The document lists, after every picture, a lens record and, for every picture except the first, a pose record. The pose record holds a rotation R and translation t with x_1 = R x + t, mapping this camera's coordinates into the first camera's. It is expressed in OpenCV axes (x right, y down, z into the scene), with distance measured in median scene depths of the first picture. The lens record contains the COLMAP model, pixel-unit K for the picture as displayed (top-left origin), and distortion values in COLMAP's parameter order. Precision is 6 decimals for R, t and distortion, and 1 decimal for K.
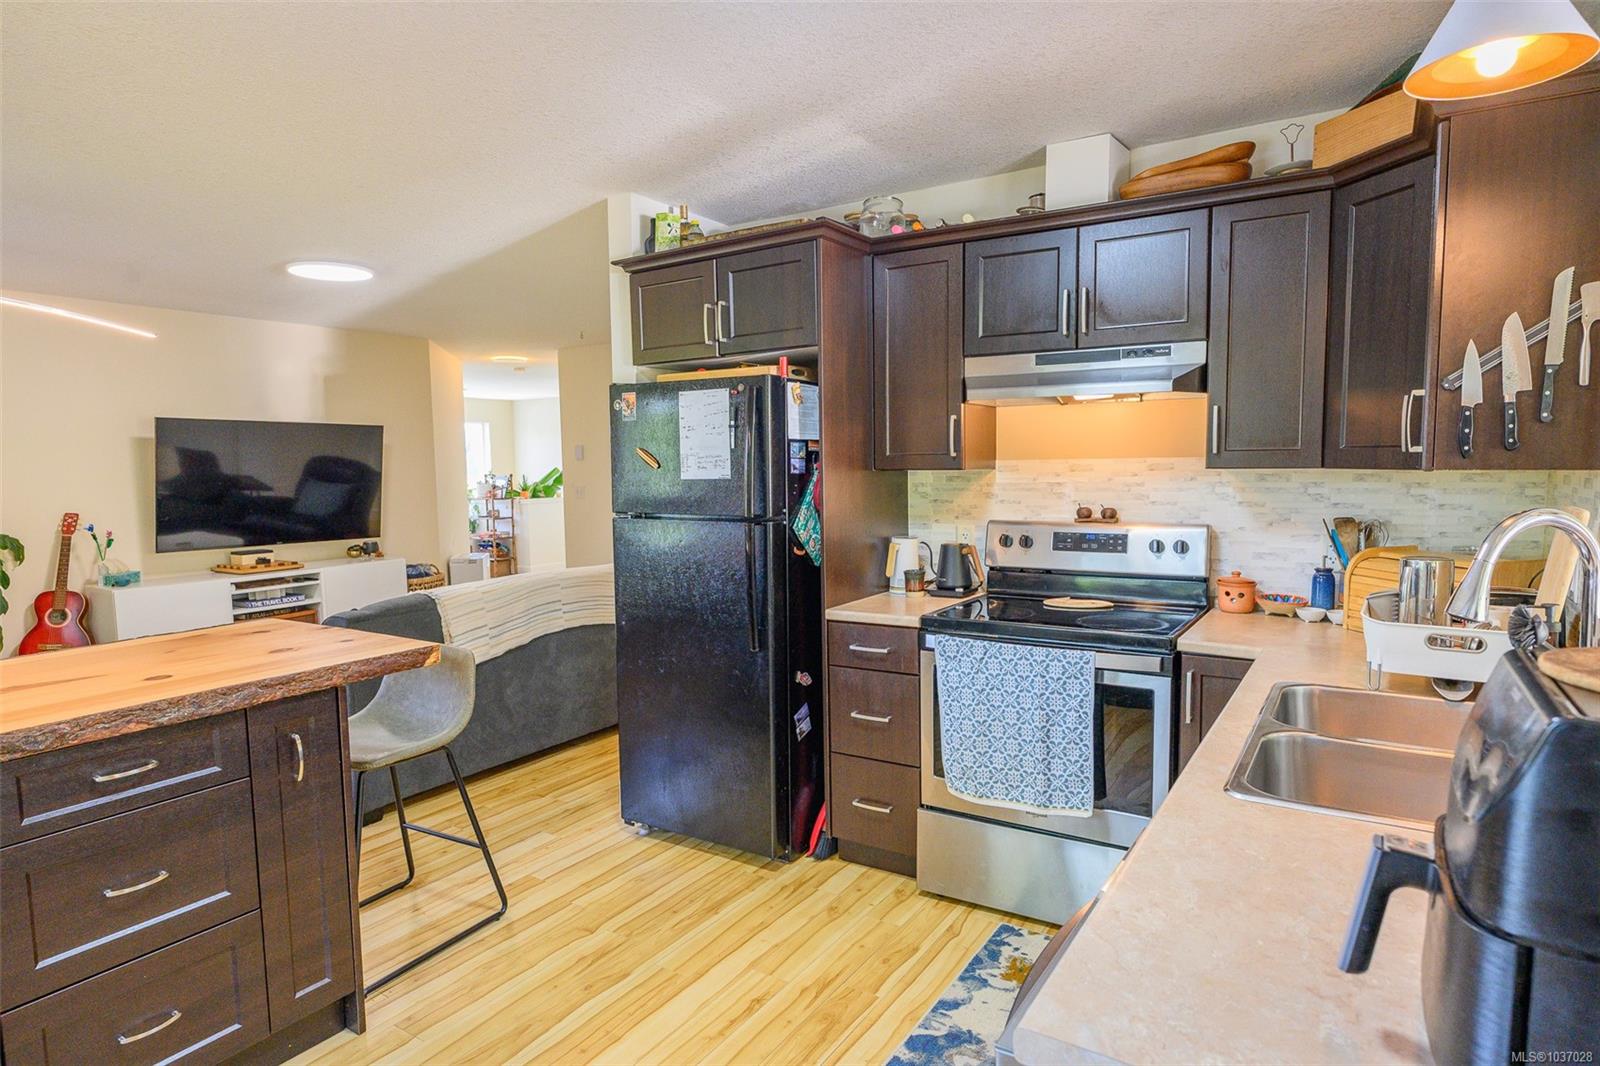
lens RADIAL K [[909.7, 0, 808.2], [0, 909.7, 540.0], [0, 0, 1]] dist [-0.005046, 0.002637]
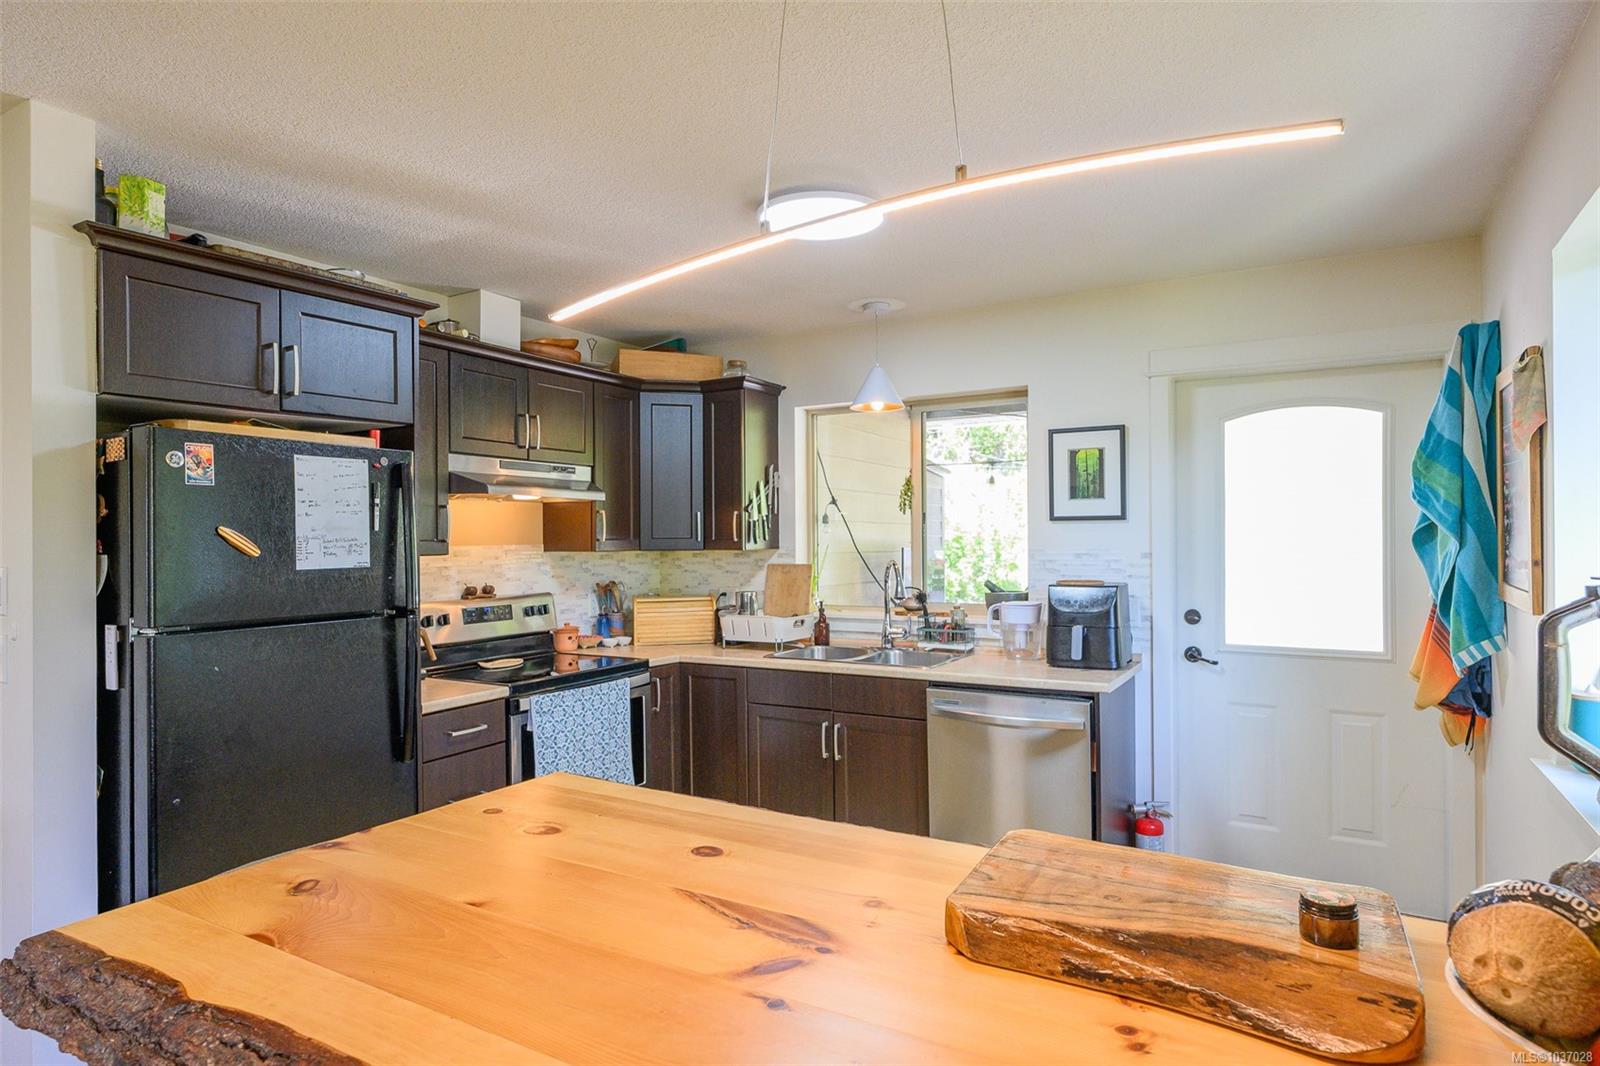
lens RADIAL K [[909.7, 0, 807.5], [0, 909.7, 536.8], [0, 0, 1]] dist [-0.005046, 0.002637]
pose [[-0.051136, 0.015651, 0.998569, -0.560920], [0.097645, 0.995165, -0.010597, -0.027528], [-0.993907, 0.096963, -0.052417, 0.379482]]
